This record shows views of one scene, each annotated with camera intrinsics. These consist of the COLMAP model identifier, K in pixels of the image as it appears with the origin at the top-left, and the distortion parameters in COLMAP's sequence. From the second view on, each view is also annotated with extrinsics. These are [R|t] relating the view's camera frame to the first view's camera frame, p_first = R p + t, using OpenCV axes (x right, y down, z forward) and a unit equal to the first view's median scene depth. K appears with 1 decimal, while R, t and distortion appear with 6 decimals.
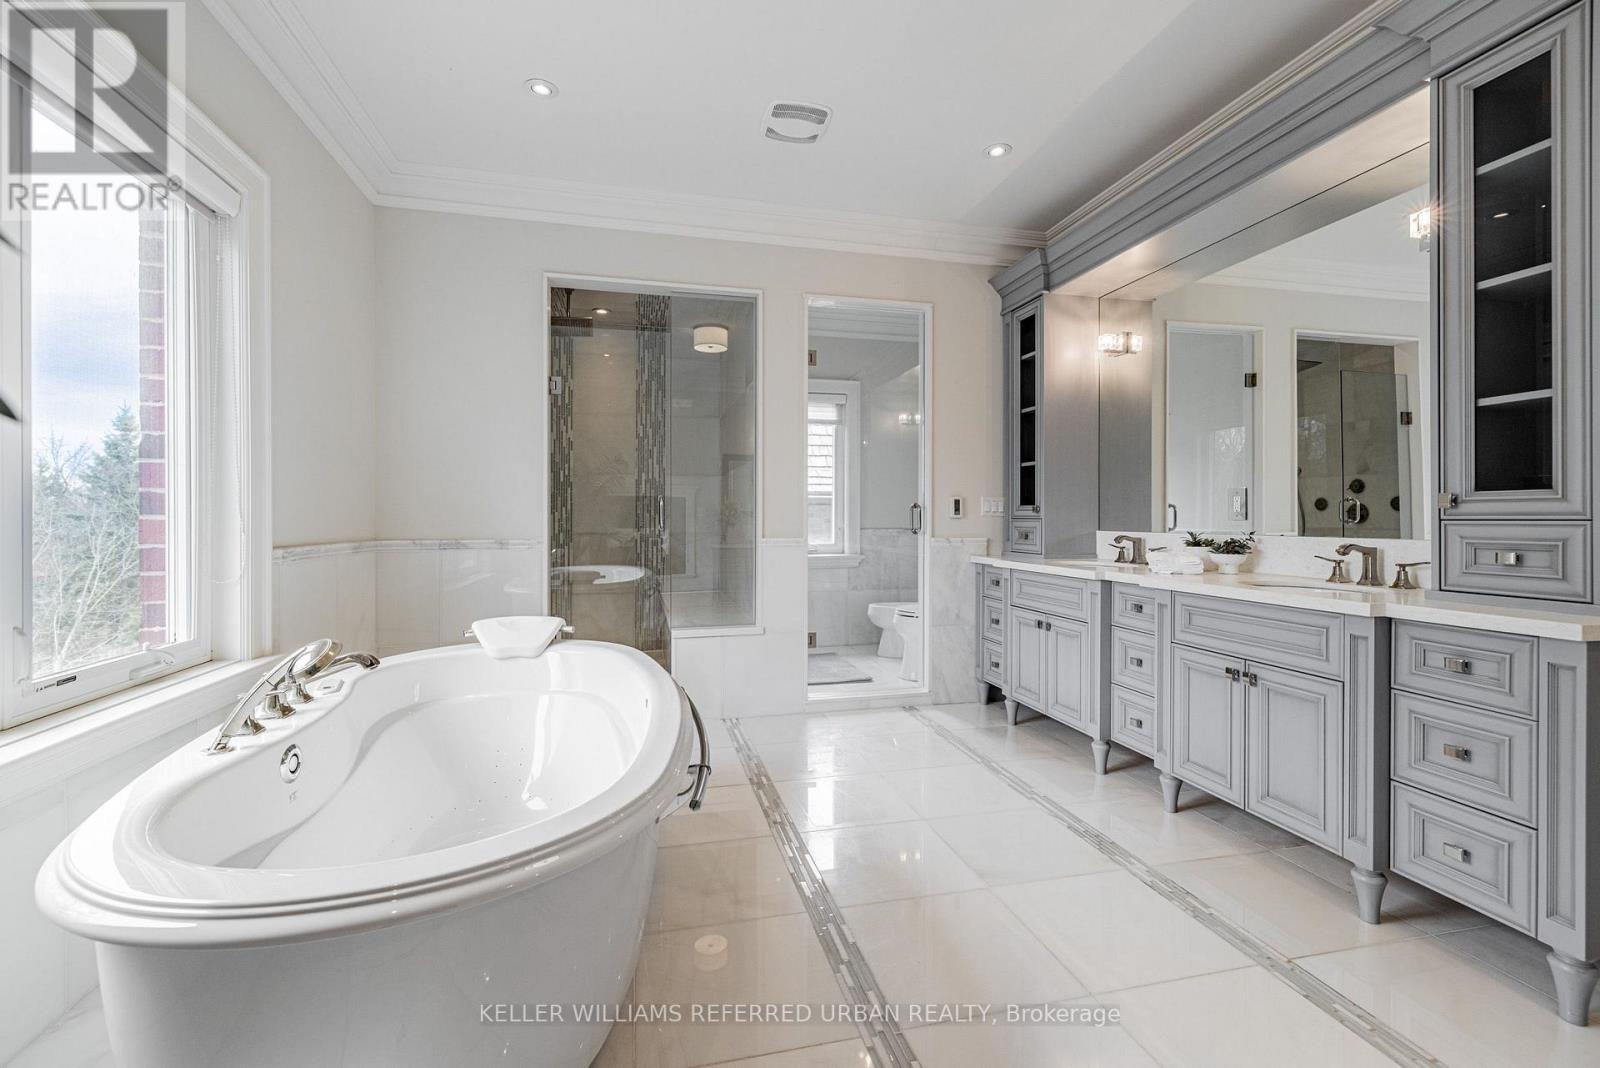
lens RADIAL K [[696.0, 0, 795.3], [0, 696.0, 523.8], [0, 0, 1]] dist [0.002958, -0.000045]
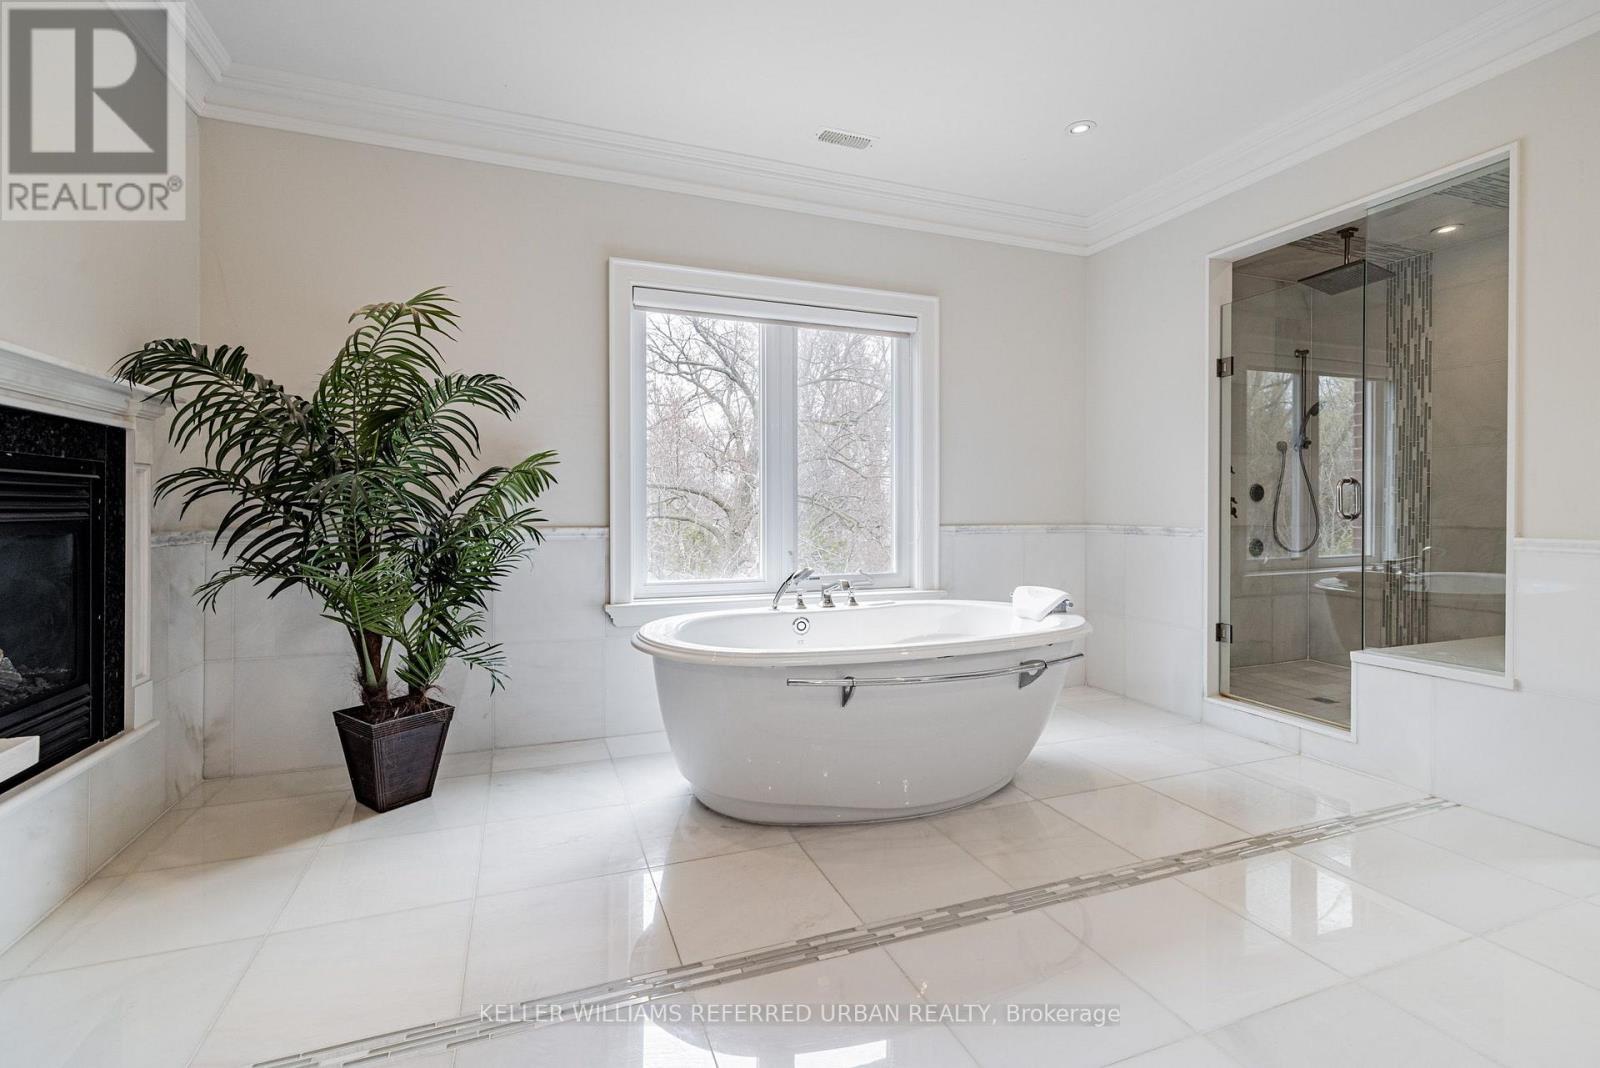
lens RADIAL K [[696.0, 0, 788.5], [0, 696.0, 518.3], [0, 0, 1]] dist [0.002958, -0.000045]
pose [[0.121180, 0.013403, -0.992540, 0.654515], [-0.007981, 0.999890, 0.012528, 0.001162], [0.992598, 0.006403, 0.121274, 0.360241]]
